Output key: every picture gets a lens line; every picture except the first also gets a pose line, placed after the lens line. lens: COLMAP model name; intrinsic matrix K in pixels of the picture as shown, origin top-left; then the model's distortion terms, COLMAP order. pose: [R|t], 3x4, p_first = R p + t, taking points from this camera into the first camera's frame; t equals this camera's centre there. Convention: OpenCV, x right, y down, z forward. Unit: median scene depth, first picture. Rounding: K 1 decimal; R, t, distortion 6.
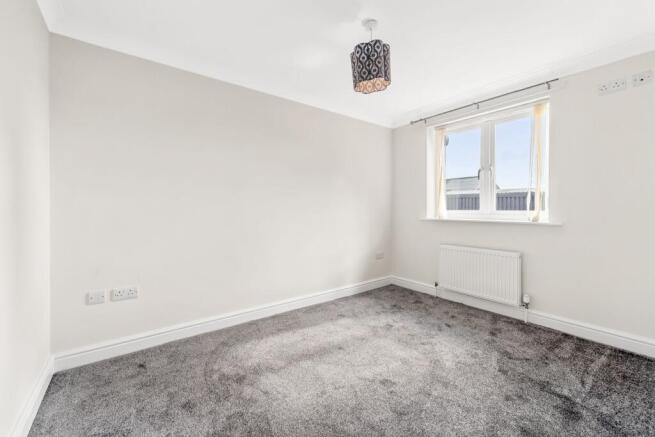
lens RADIAL K [[264.5, 0, 328.8], [0, 264.5, 213.3], [0, 0, 1]] dist [0.001617, 0.000161]
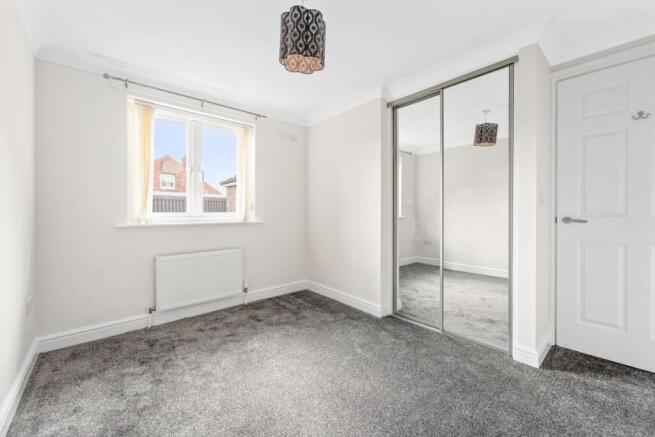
lens RADIAL K [[264.5, 0, 328.8], [0, 264.5, 213.3], [0, 0, 1]] dist [0.001617, 0.000161]
pose [[-0.071361, -0.006497, 0.997429, -0.479559], [0.016413, 0.999836, 0.007687, -0.008691], [-0.997315, 0.016919, -0.071243, 0.680315]]
